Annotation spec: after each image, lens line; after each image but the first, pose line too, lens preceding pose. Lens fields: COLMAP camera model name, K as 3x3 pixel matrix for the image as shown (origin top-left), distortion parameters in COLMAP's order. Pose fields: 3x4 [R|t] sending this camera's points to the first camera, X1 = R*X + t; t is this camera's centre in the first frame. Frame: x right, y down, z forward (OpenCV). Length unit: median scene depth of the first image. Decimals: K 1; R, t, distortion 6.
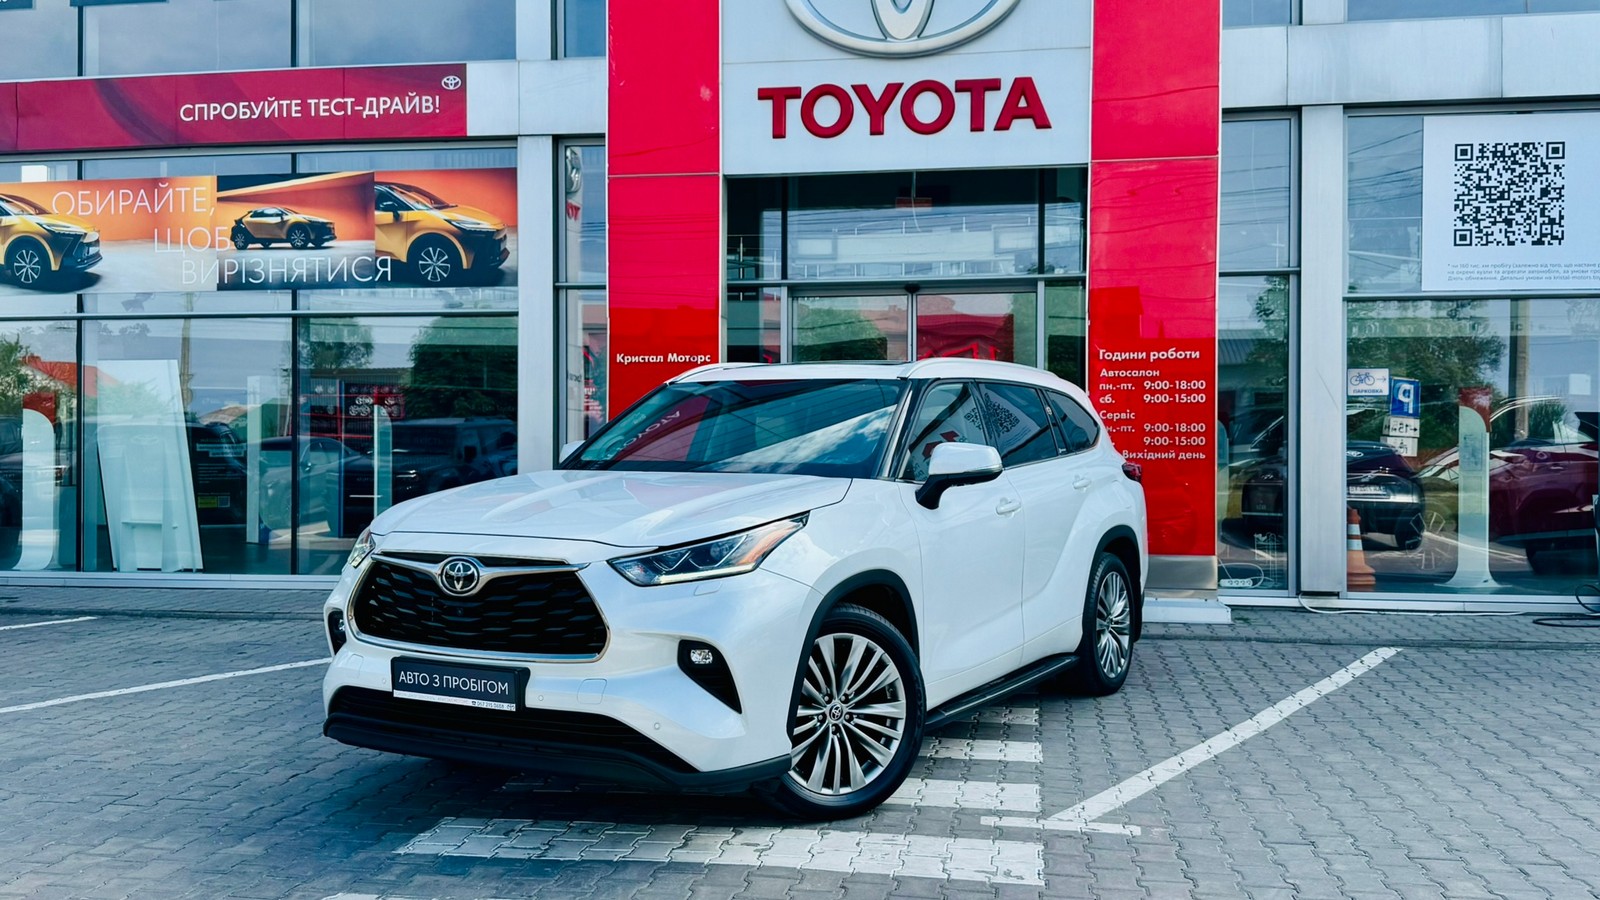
lens RADIAL K [[1445.3, 0, 800.0], [0, 1445.3, 450.0], [0, 0, 1]] dist [0.122370, -0.238743]
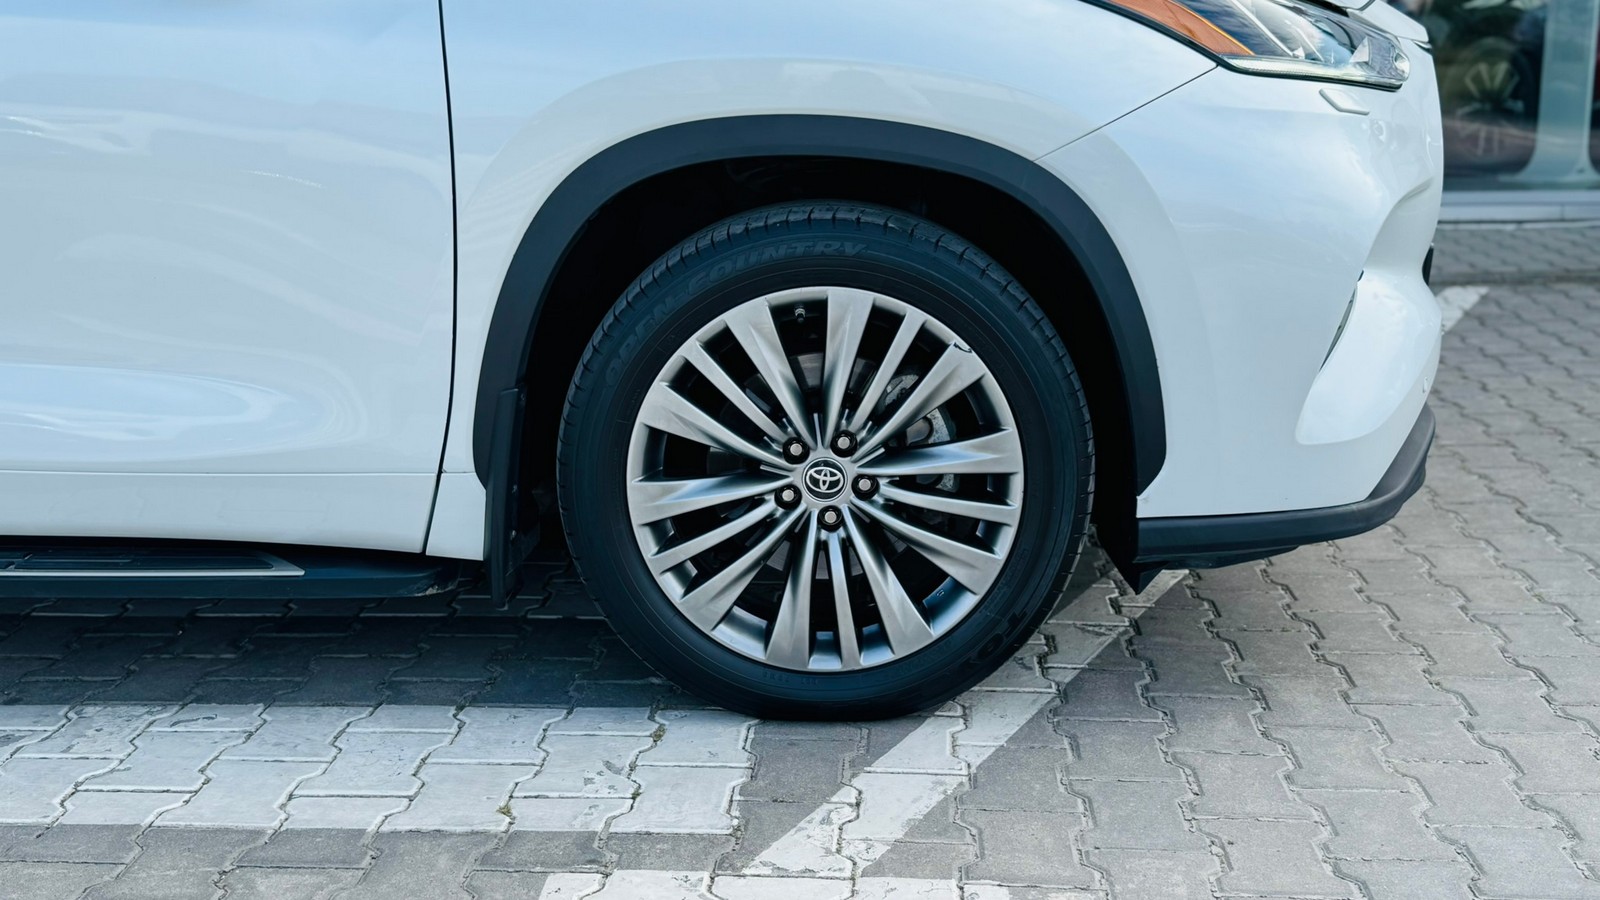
lens RADIAL K [[1715.8, 0, 797.9], [0, 1715.8, 435.2], [0, 0, 1]] dist [0.161865, -0.355856]
pose [[0.995973, -0.038801, 0.080826, 0.073643], [0.020228, 0.975506, 0.219039, 0.031617], [-0.087345, -0.216522, 0.972363, 0.301287]]
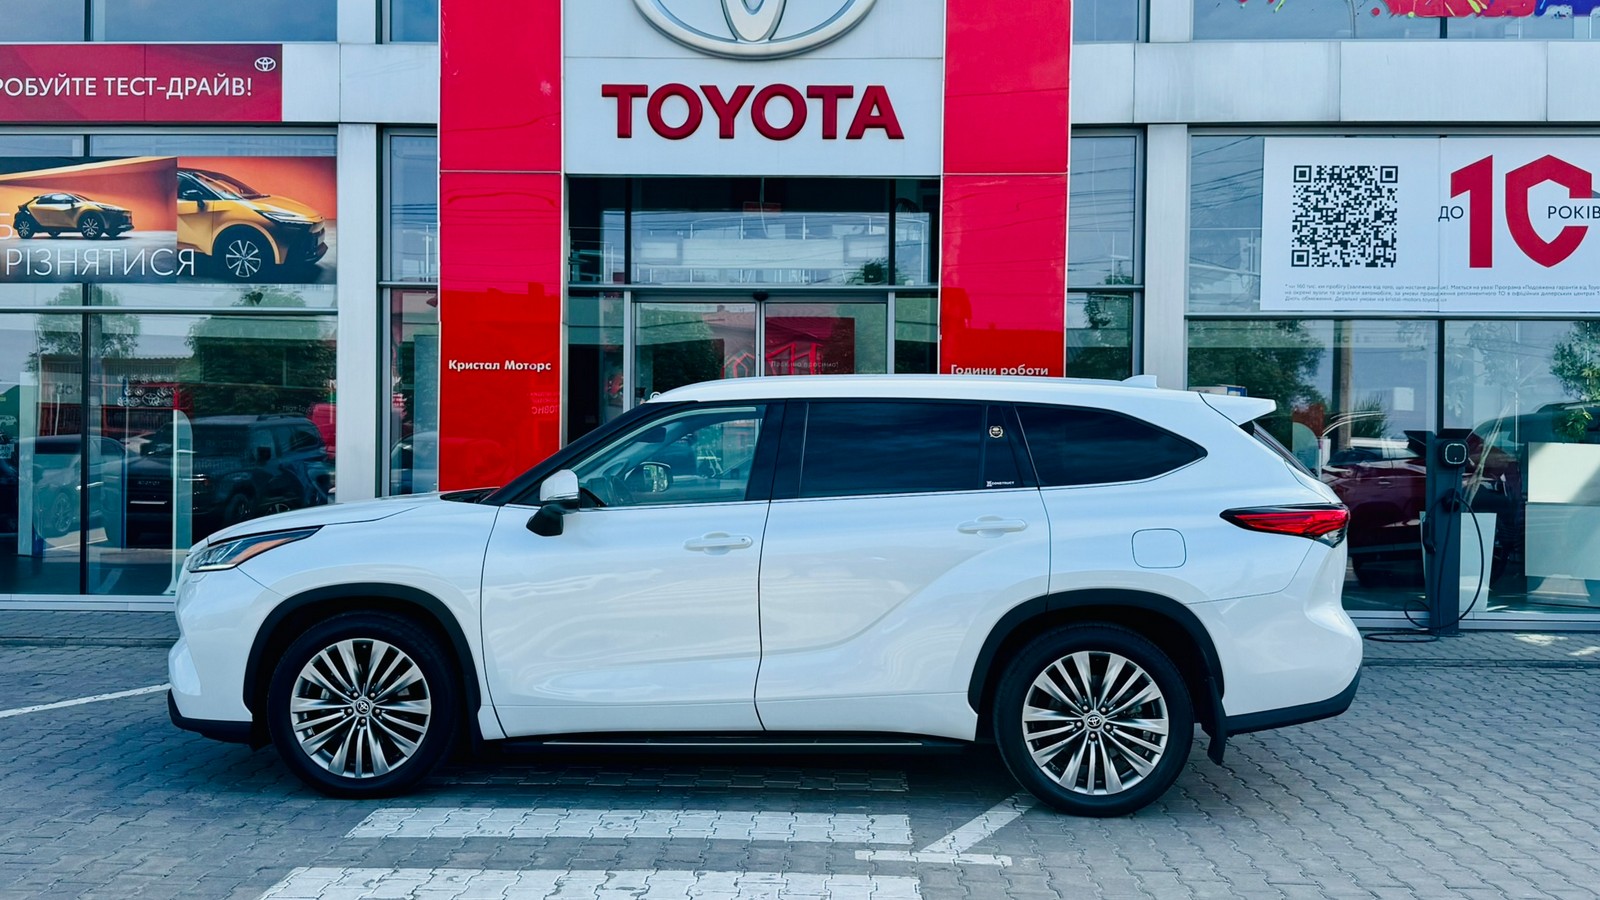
lens RADIAL K [[1517.4, 0, 798.7], [0, 1517.4, 452.0], [0, 0, 1]] dist [0.154963, -0.339029]
pose [[0.992775, 0.006703, 0.119801, -0.019710], [-0.007142, 0.999969, 0.003230, -0.011645], [-0.119776, -0.004062, 0.992793, -0.016174]]
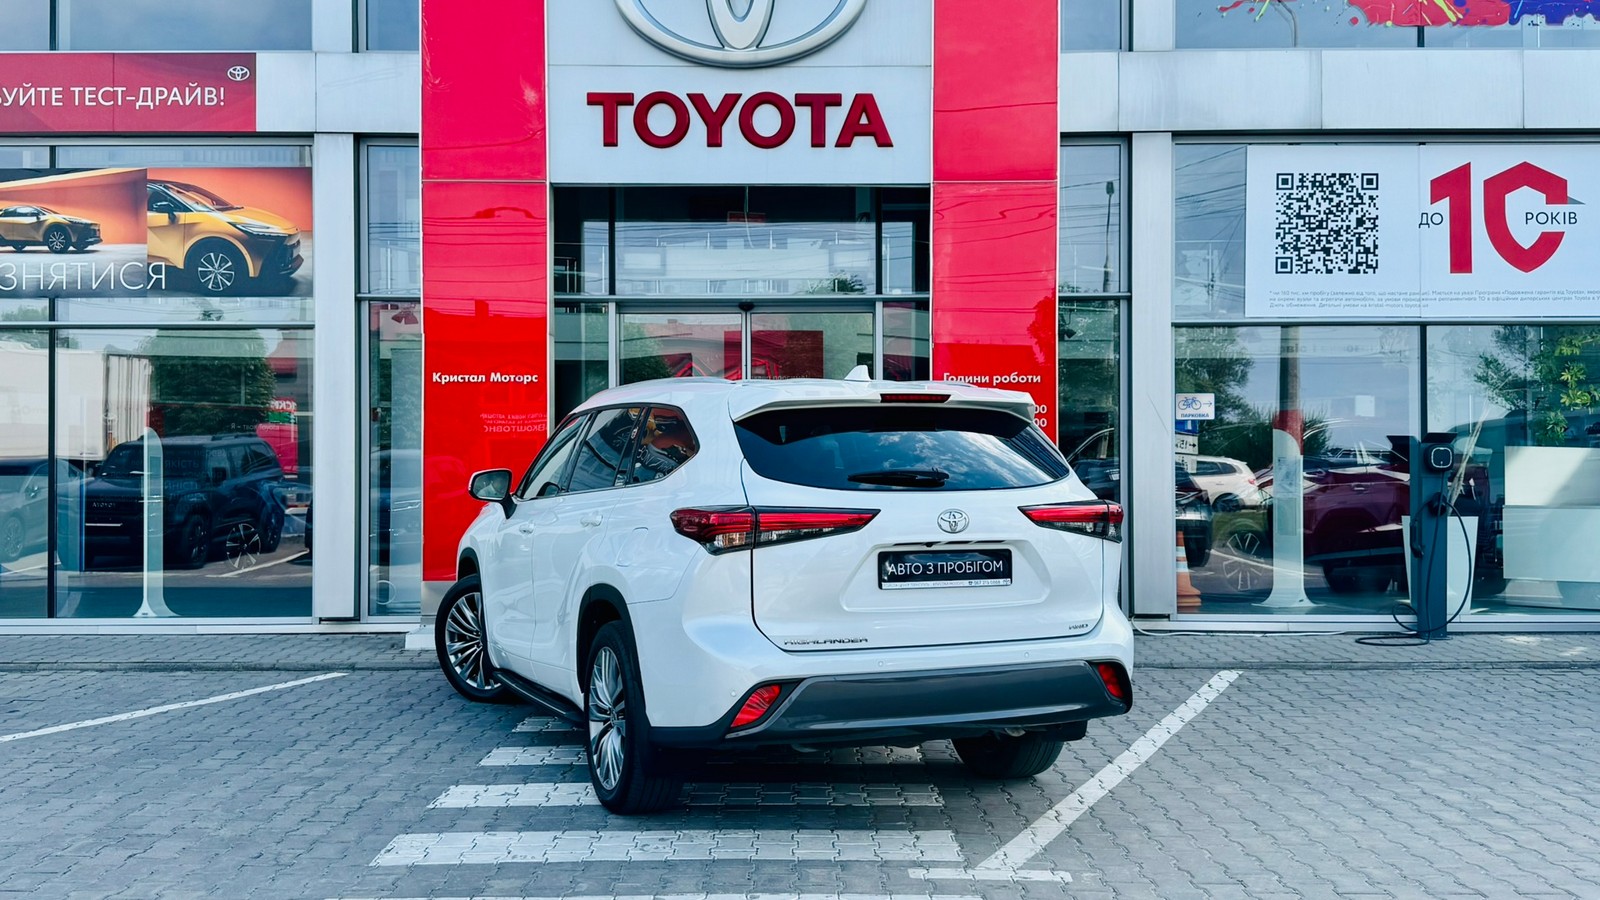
lens RADIAL K [[1497.1, 0, 800.0], [0, 1497.1, 450.0], [0, 0, 1]] dist [0.156732, -0.334591]
pose [[0.987232, -0.002157, 0.159277, -0.049708], [0.003740, 0.999947, -0.009640, -0.007192], [-0.159247, 0.010113, 0.987187, 0.012228]]
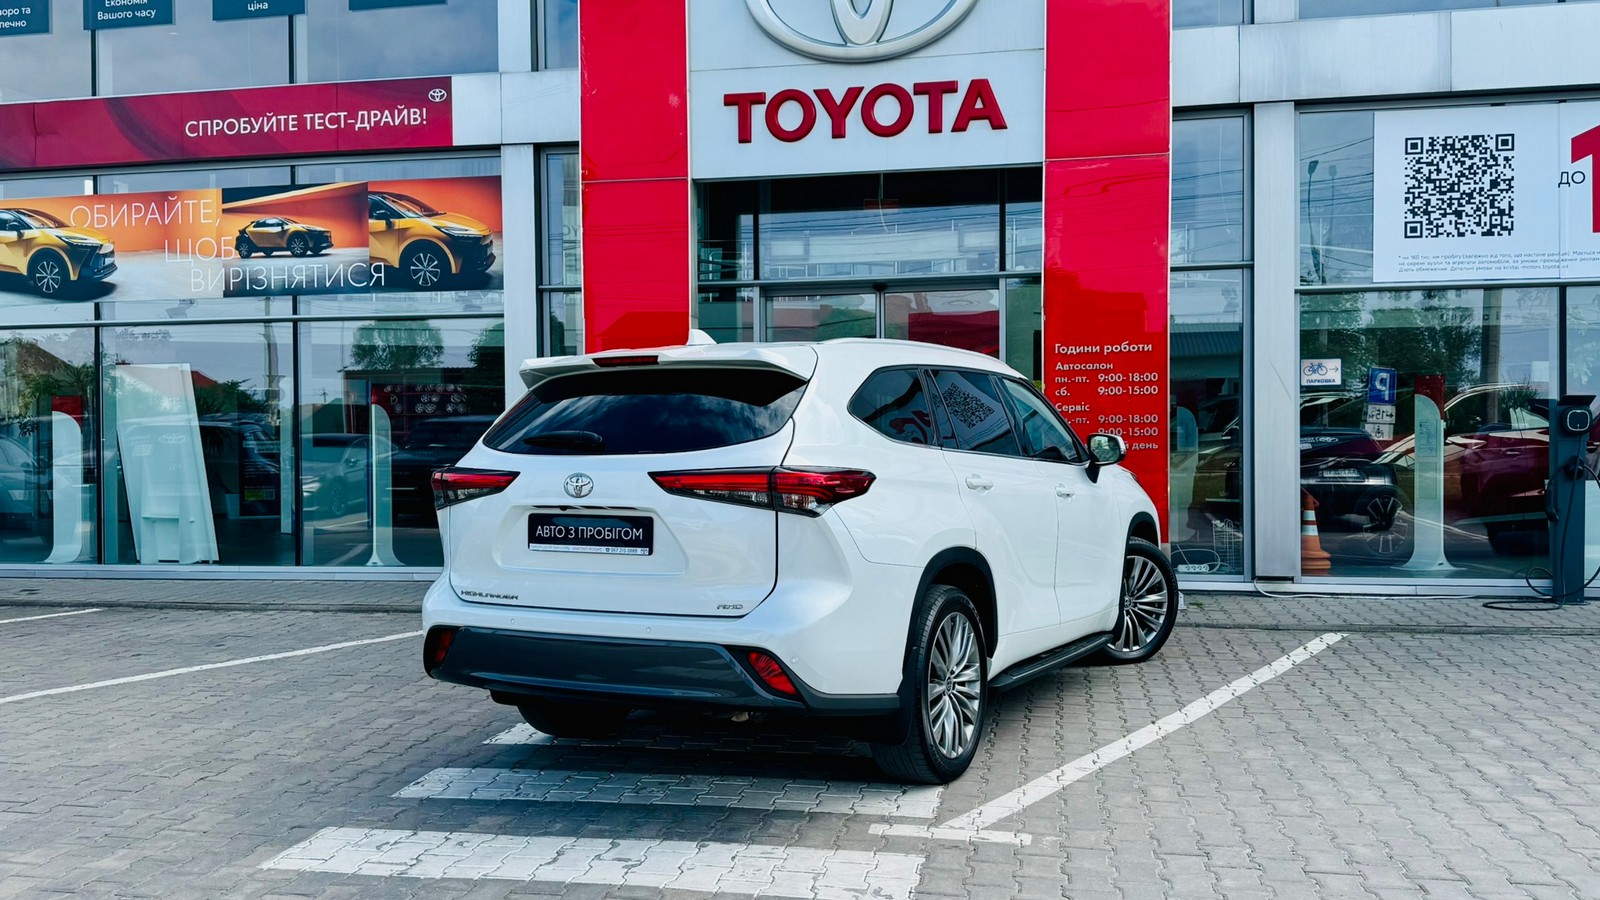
lens RADIAL K [[1321.2, 0, 800.8], [0, 1321.2, 454.9], [0, 0, 1]] dist [0.108469, -0.190698]
pose [[0.999563, -0.009550, -0.027992, 0.050090], [0.009893, 0.999877, 0.012172, -0.003504], [0.027872, -0.012443, 0.999534, 0.052878]]
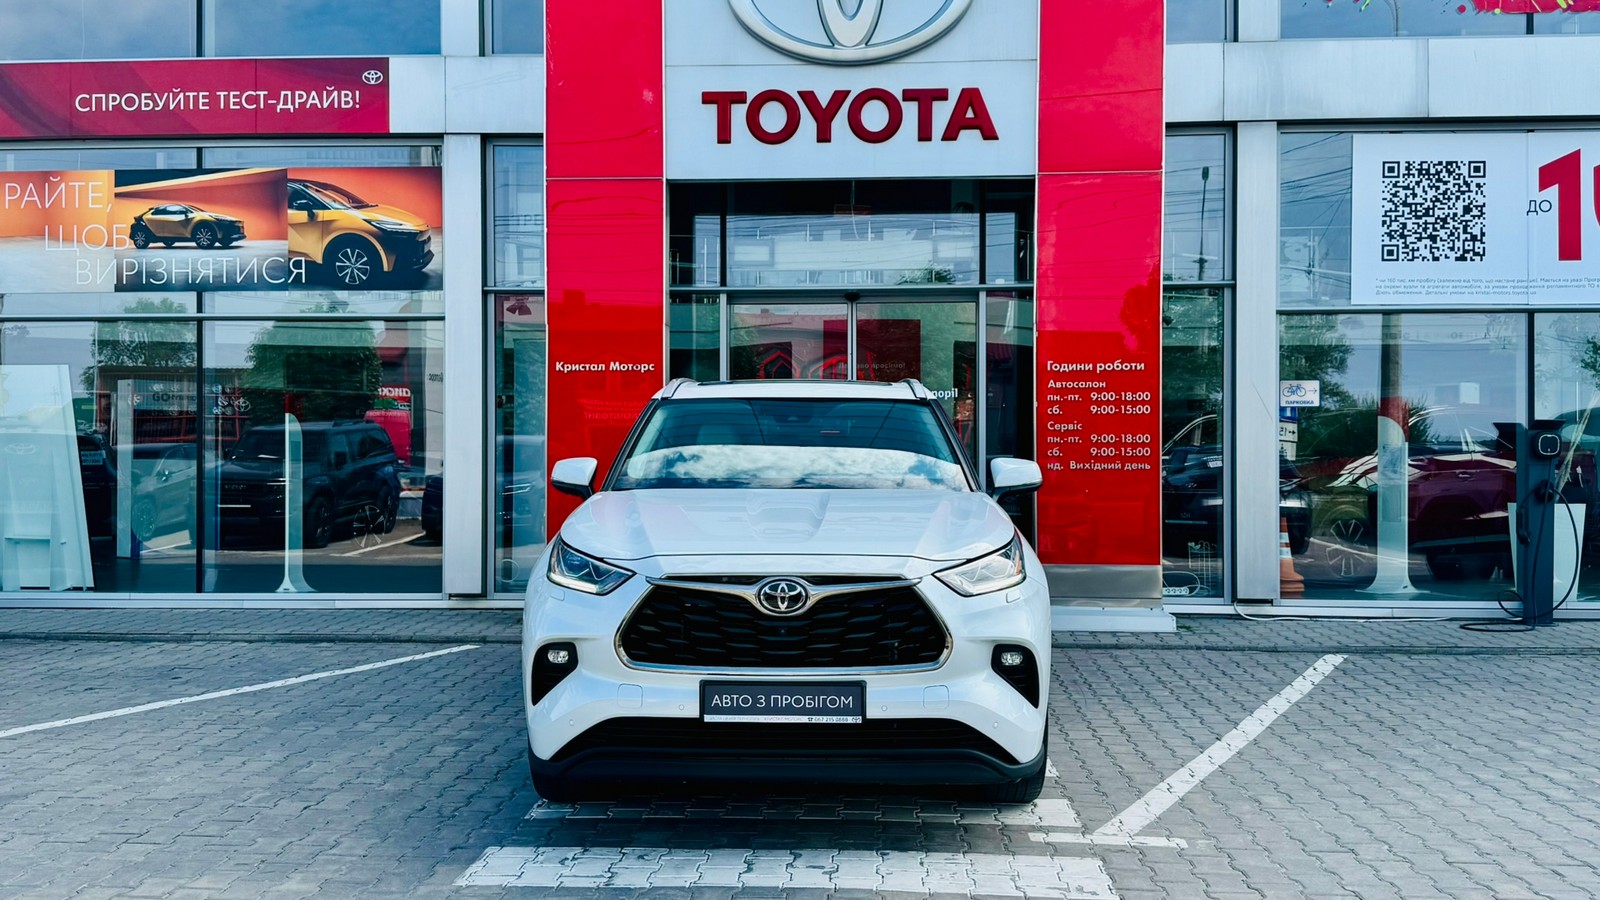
lens RADIAL K [[1485.6, 0, 792.3], [0, 1485.6, 447.9], [0, 0, 1]] dist [0.153906, -0.331343]
pose [[0.995347, -0.000859, 0.096349, -0.066398], [0.001112, 0.999996, -0.002573, -0.006140], [-0.096346, 0.002668, 0.995344, -0.010379]]
